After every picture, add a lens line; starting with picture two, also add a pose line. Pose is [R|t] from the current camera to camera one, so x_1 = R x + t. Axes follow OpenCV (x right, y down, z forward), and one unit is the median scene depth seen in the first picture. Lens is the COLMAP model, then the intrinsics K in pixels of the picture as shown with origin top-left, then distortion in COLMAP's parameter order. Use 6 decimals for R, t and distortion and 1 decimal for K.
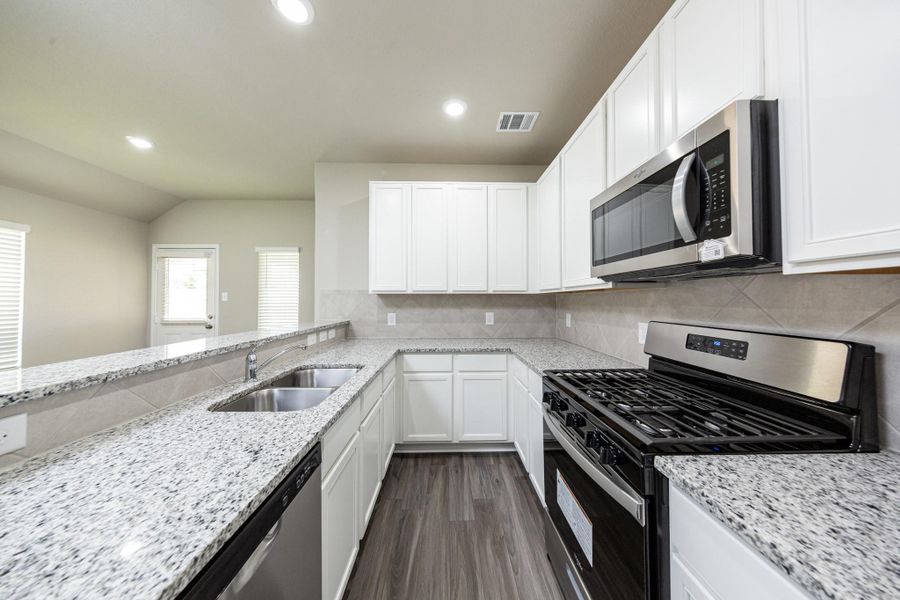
lens RADIAL K [[283.6, 0, 451.6], [0, 283.6, 294.6], [0, 0, 1]] dist [0.001193, -0.000036]
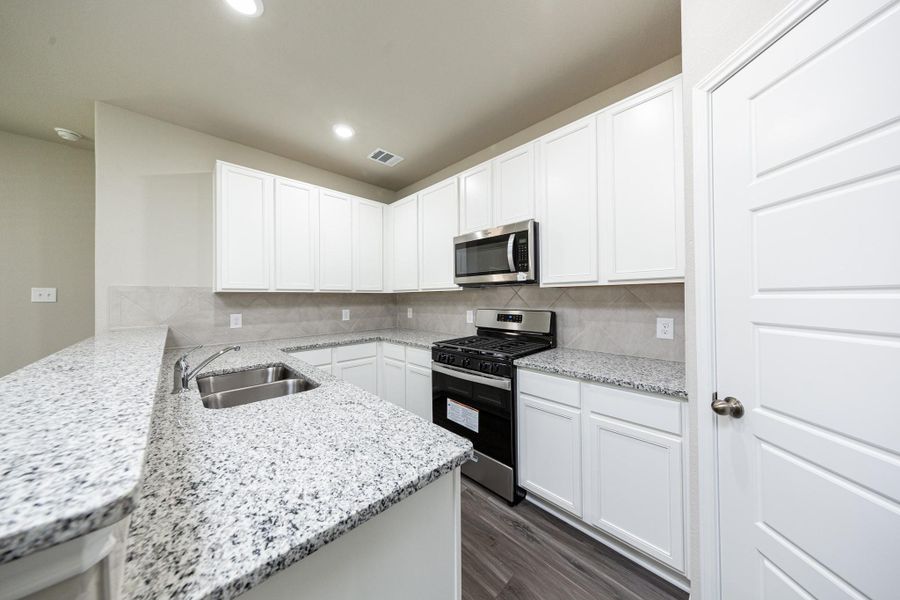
lens RADIAL K [[283.6, 0, 452.8], [0, 283.6, 297.4], [0, 0, 1]] dist [0.001193, -0.000036]
pose [[0.723579, -0.003889, 0.690231, -0.425336], [-0.004817, 0.999931, 0.010684, 0.000307], [-0.690225, -0.011055, 0.723510, -0.128138]]
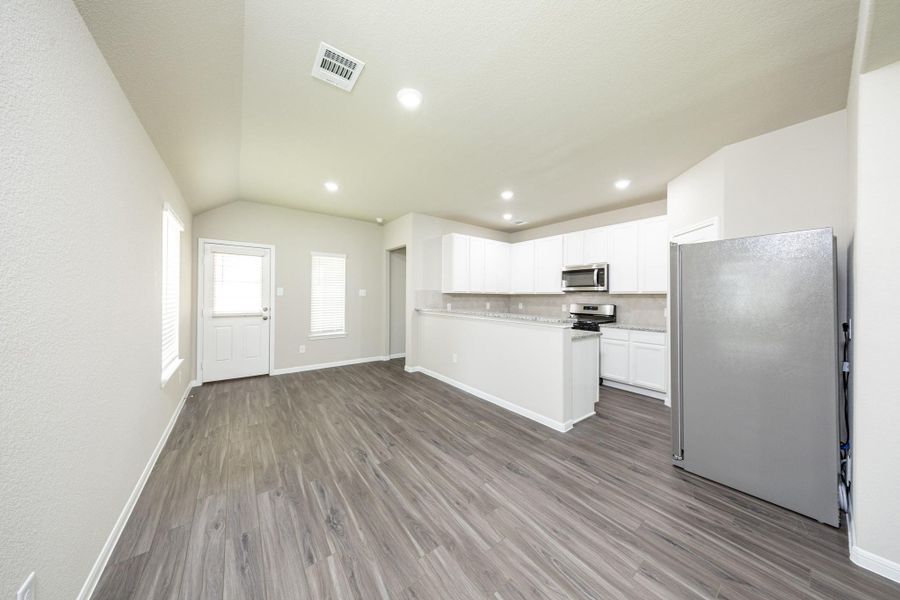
lens RADIAL K [[283.6, 0, 449.6], [0, 283.6, 297.3], [0, 0, 1]] dist [0.001193, -0.000036]
pose [[0.806414, 0.007890, 0.591299, -1.630061], [-0.021297, 0.999650, 0.015706, -0.003913], [-0.590968, -0.025258, 0.806300, -0.588894]]
